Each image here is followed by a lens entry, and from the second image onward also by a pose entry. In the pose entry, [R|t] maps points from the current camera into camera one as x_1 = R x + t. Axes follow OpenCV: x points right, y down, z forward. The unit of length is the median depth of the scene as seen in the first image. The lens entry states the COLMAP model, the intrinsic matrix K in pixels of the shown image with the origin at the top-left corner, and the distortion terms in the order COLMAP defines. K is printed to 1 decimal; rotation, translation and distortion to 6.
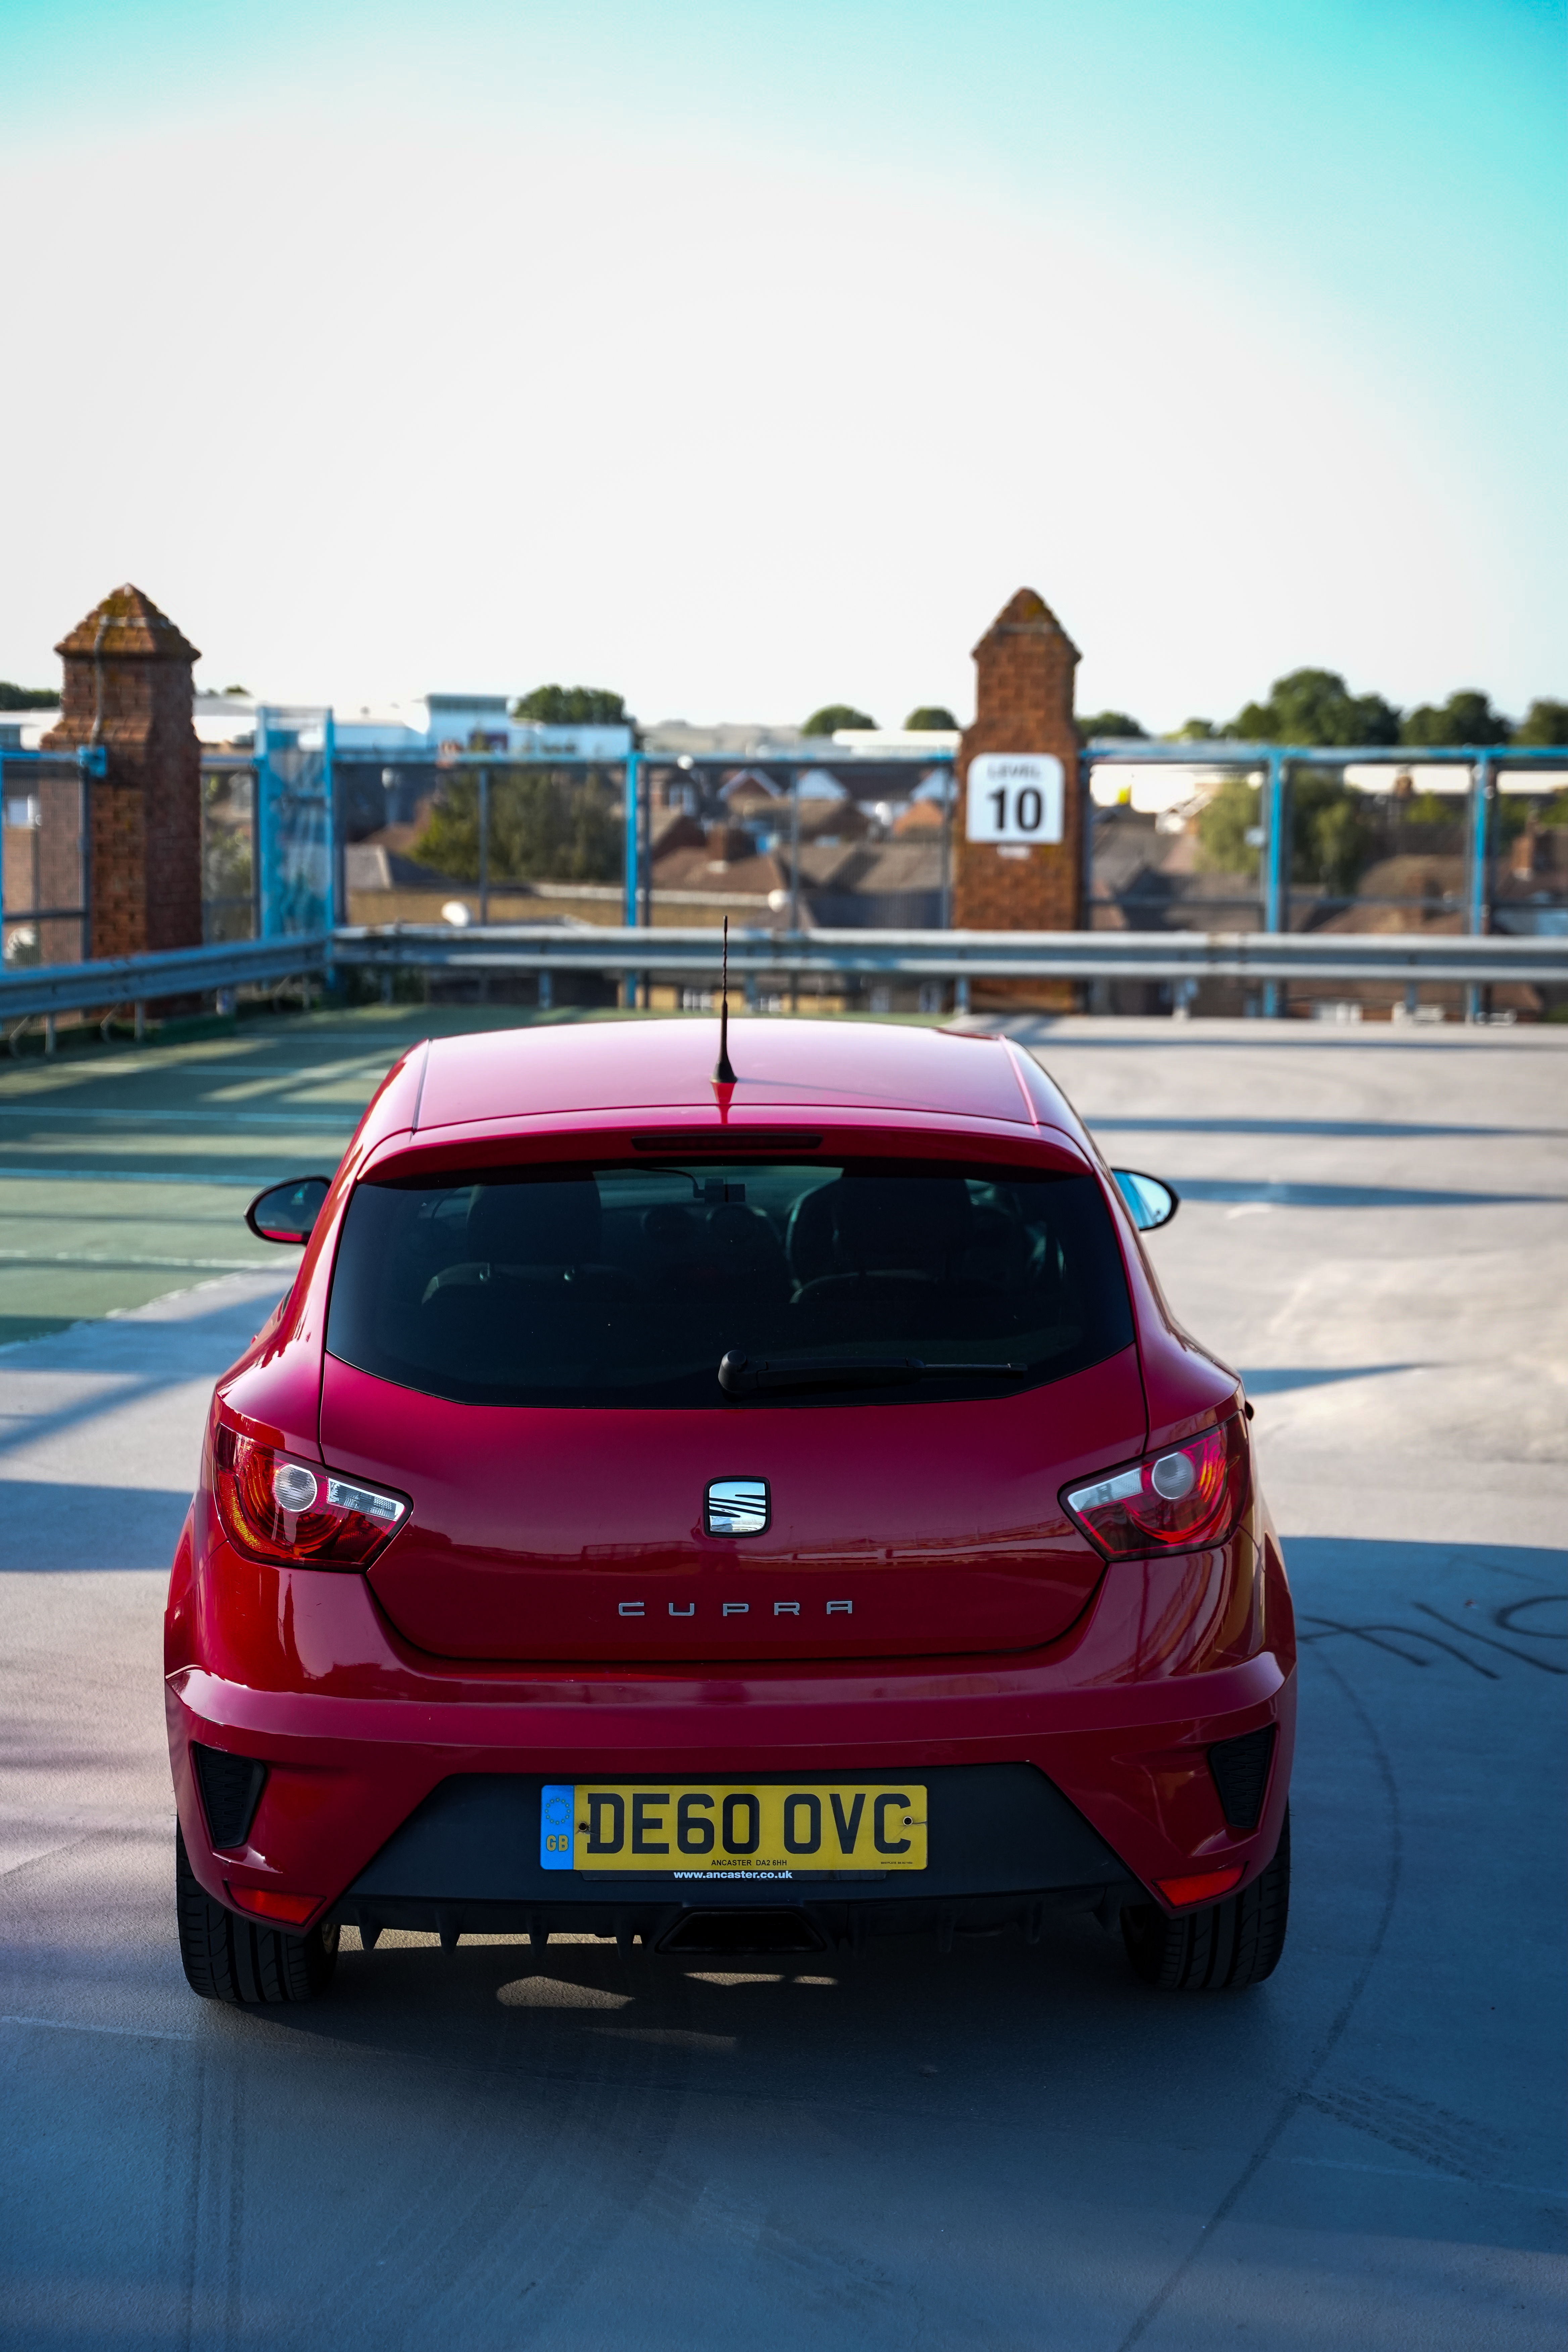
lens RADIAL K [[3419.9, 0, 770.3], [0, 3419.9, 1180.8], [0, 0, 1]] dist [0.072217, 0.411836]
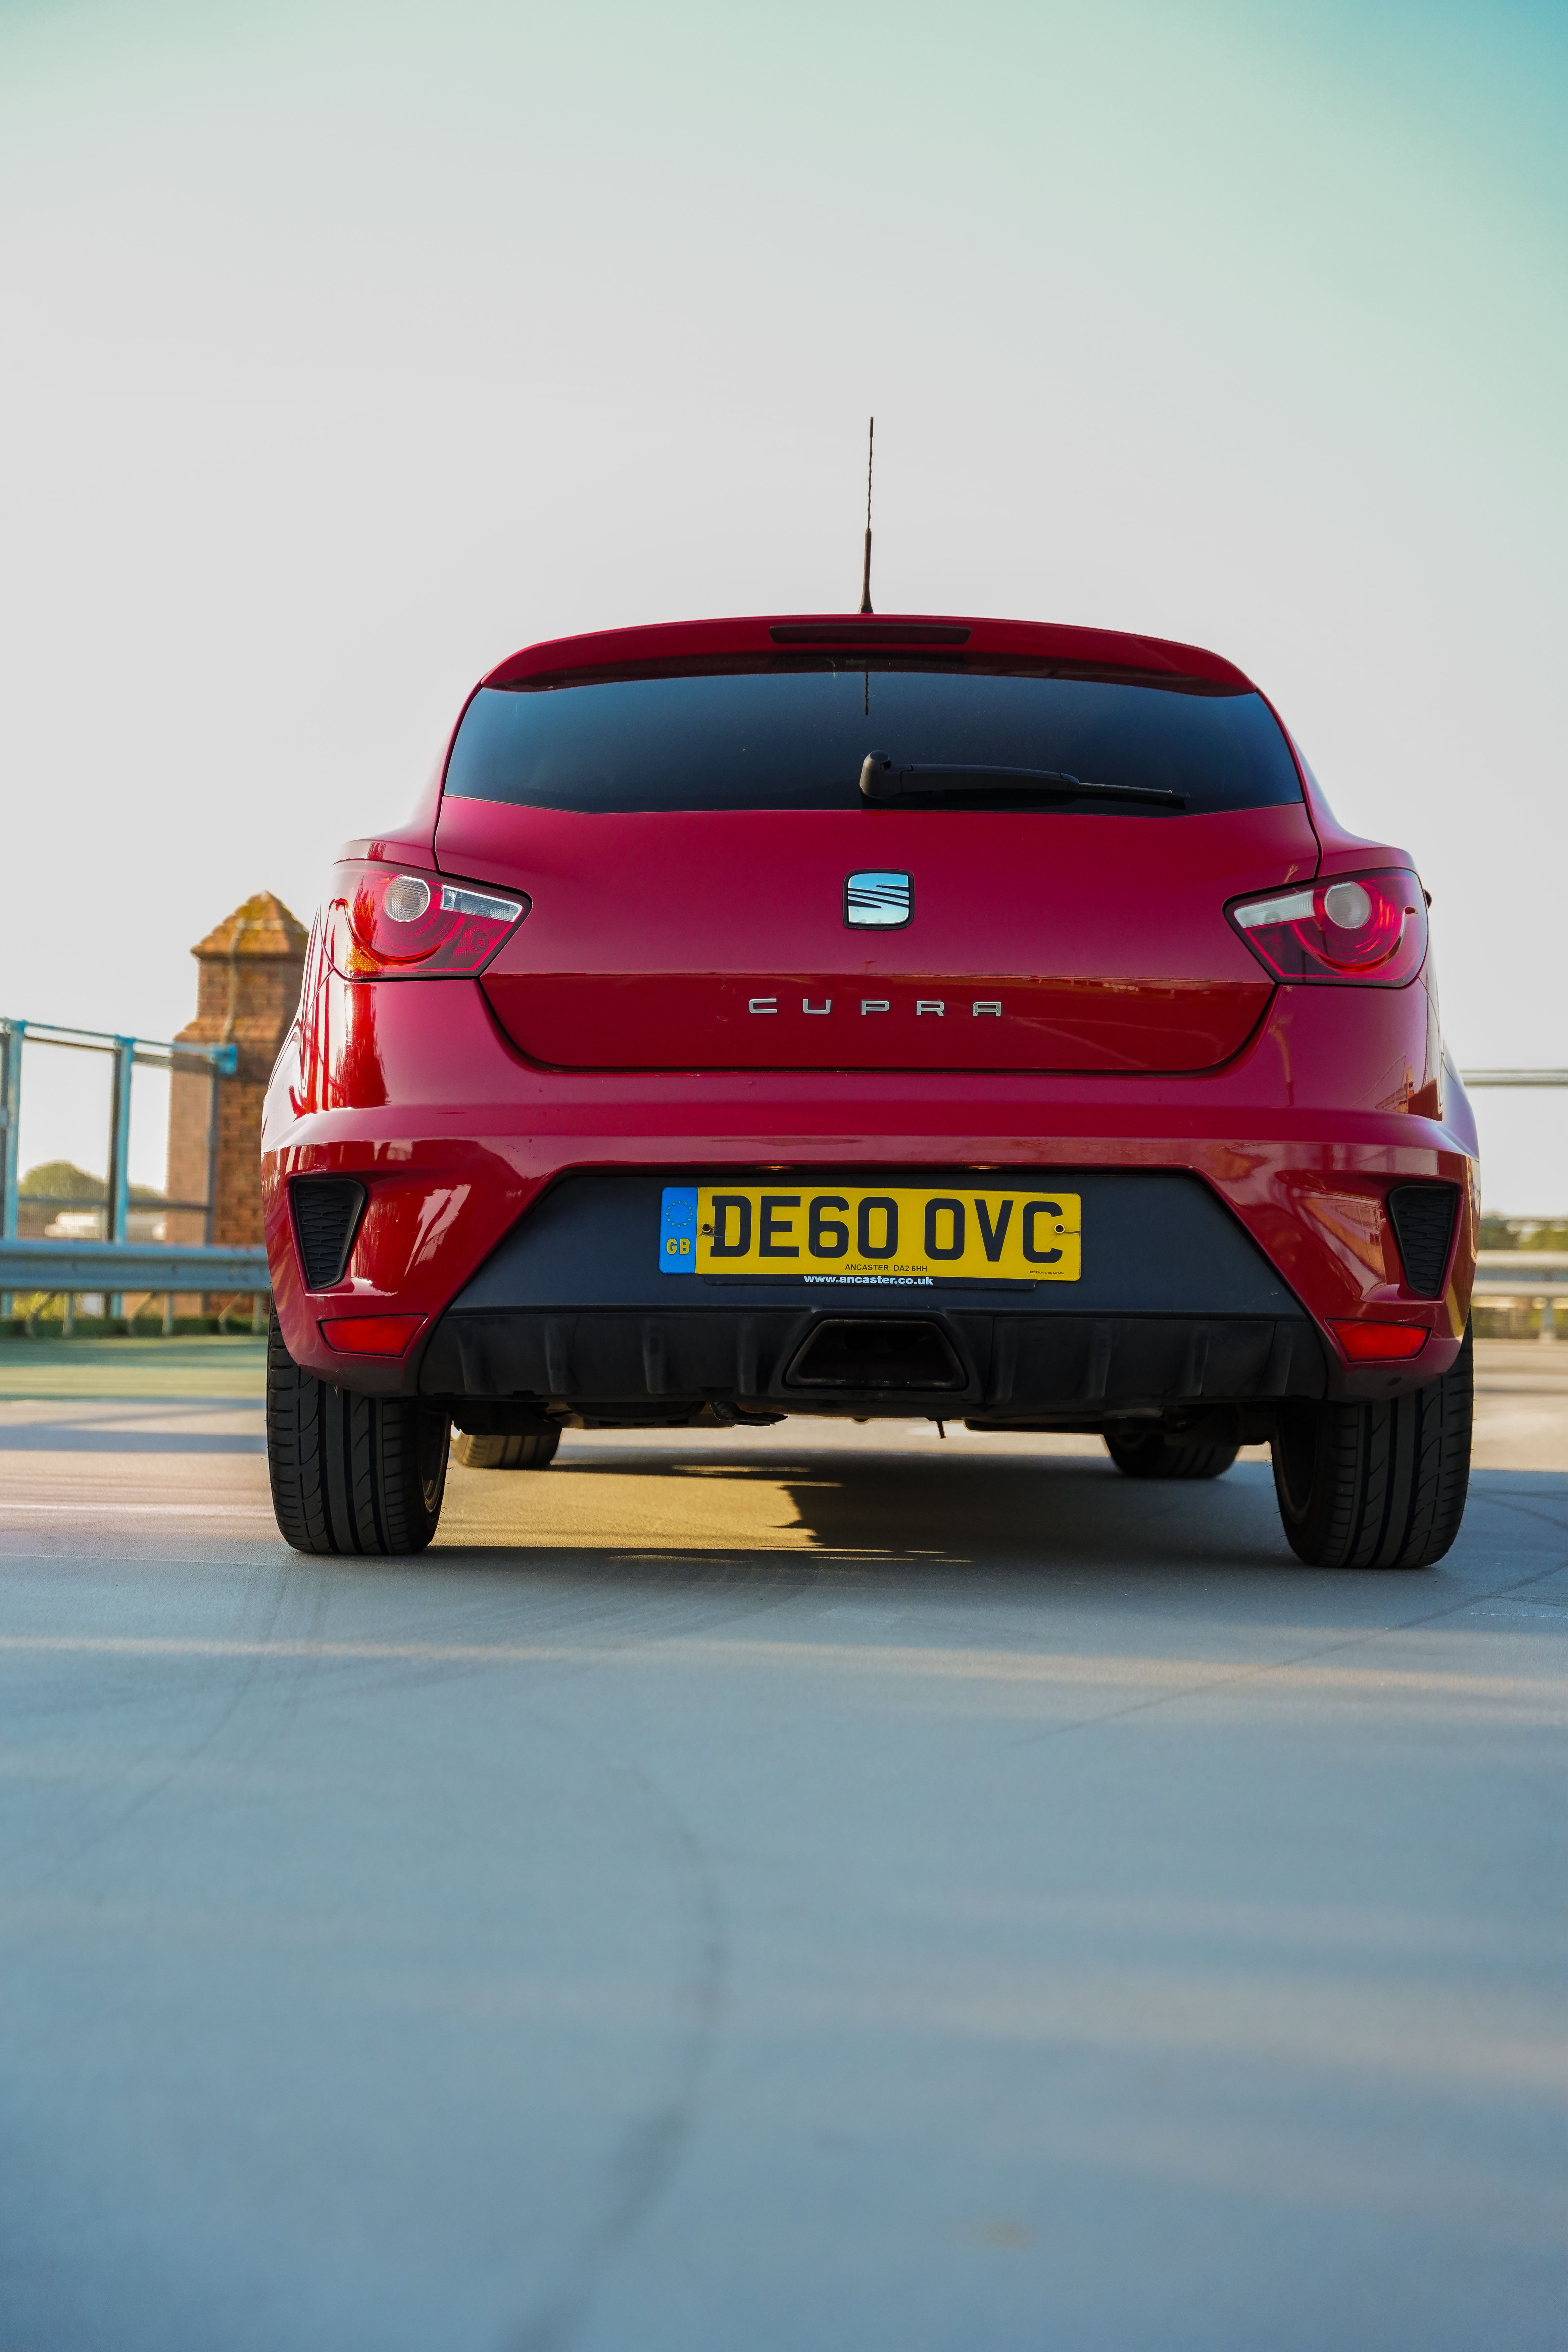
lens RADIAL K [[3419.9, 0, 770.3], [0, 3419.9, 1180.8], [0, 0, 1]] dist [0.072217, 0.411836]
pose [[0.999296, 0.013427, -0.035021, -0.005385], [-0.018387, 0.989202, -0.145403, 0.307136], [0.032690, 0.145945, 0.988752, 0.089452]]
